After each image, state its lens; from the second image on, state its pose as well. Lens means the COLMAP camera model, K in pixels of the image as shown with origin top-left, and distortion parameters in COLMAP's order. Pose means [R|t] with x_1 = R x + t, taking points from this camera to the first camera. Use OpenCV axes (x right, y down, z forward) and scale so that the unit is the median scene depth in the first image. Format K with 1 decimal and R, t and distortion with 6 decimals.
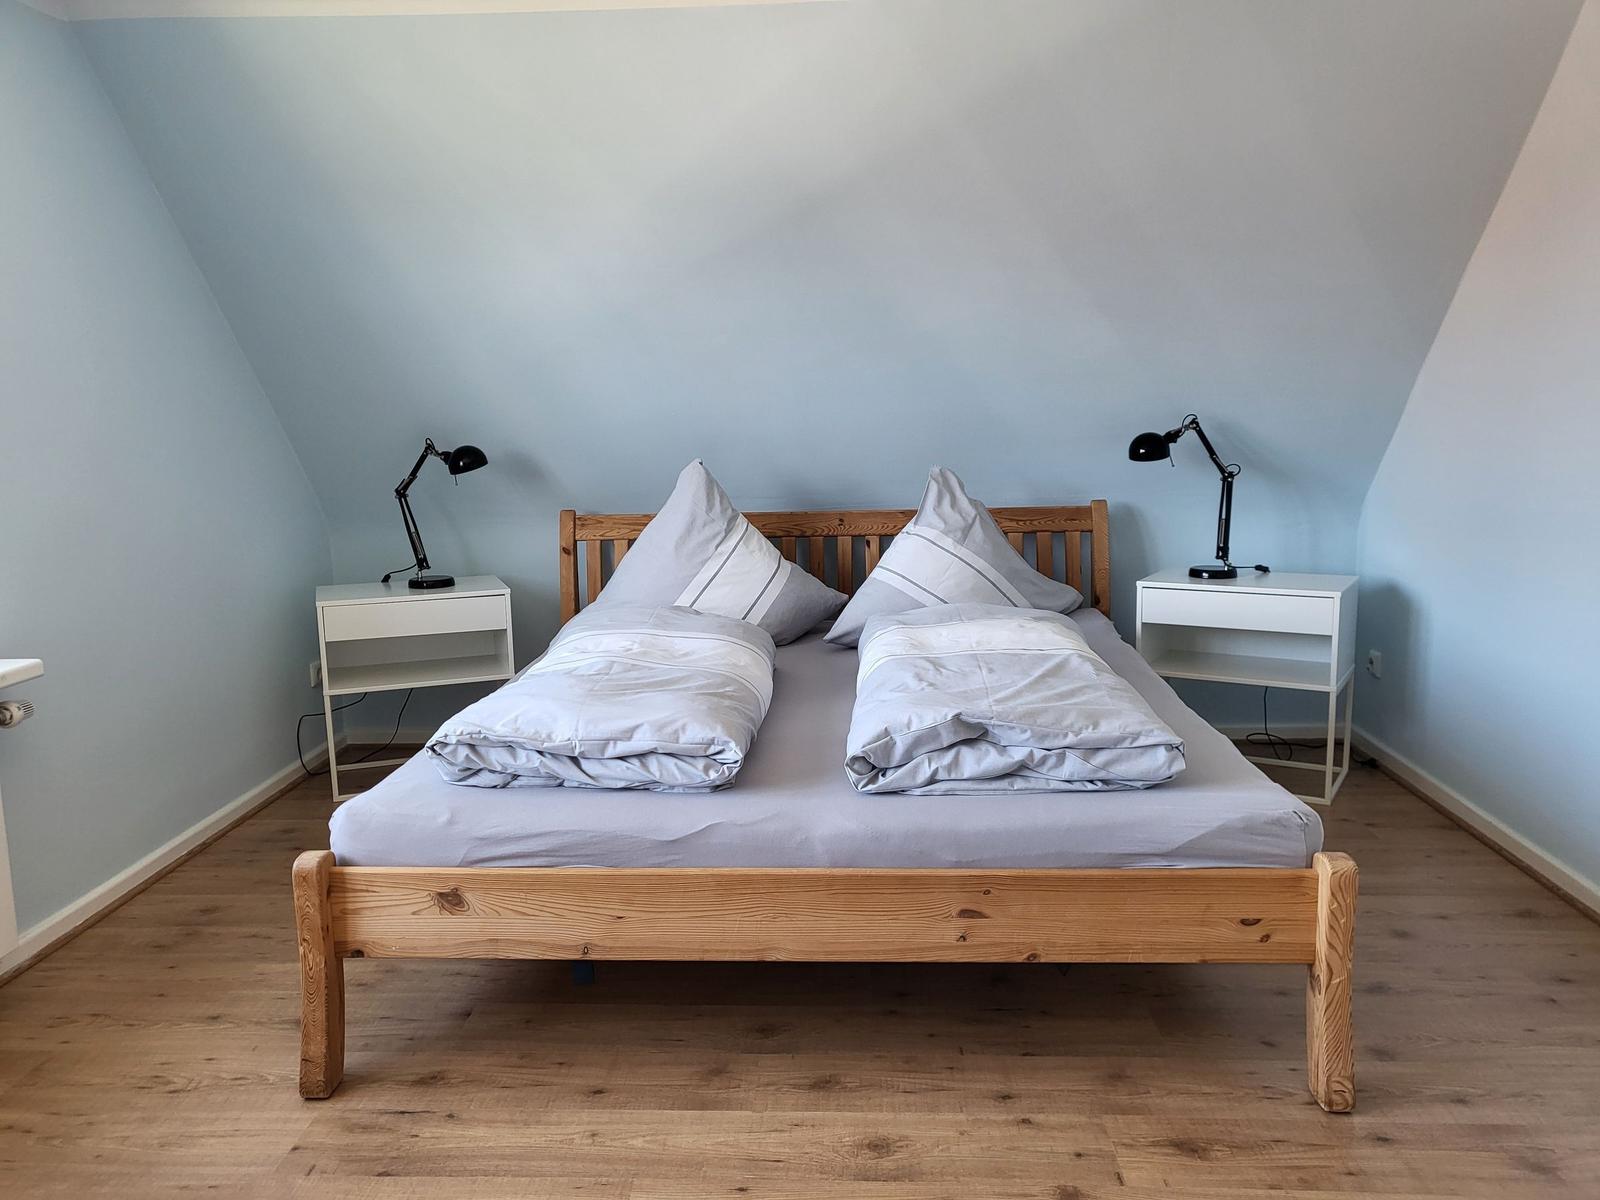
lens RADIAL K [[1205.6, 0, 802.7], [0, 1205.6, 597.6], [0, 0, 1]] dist [0.014714, 0.030073]
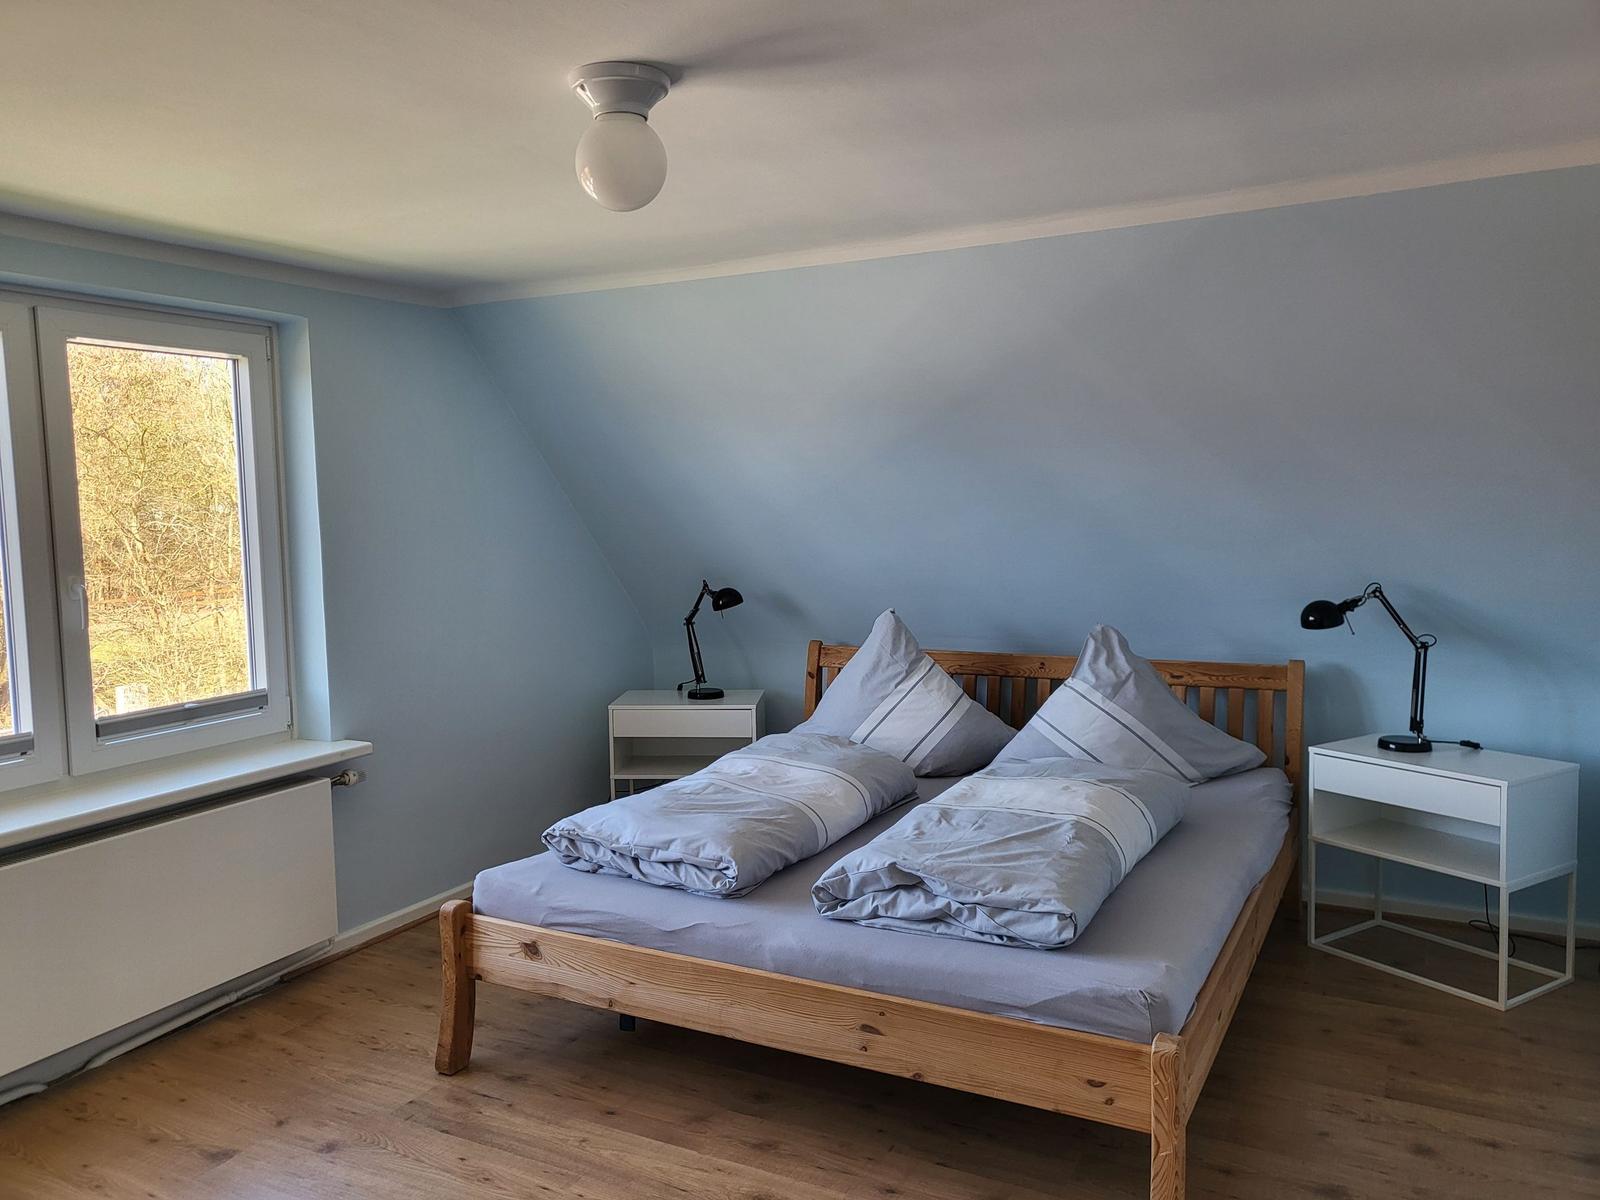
lens RADIAL K [[1205.6, 0, 801.1], [0, 1205.6, 596.3], [0, 0, 1]] dist [0.014714, 0.030073]
pose [[0.907530, 0.039597, -0.418117, 0.536660], [-0.066646, 0.996509, -0.050284, -0.103200], [0.414666, 0.073500, 0.907000, -0.162467]]
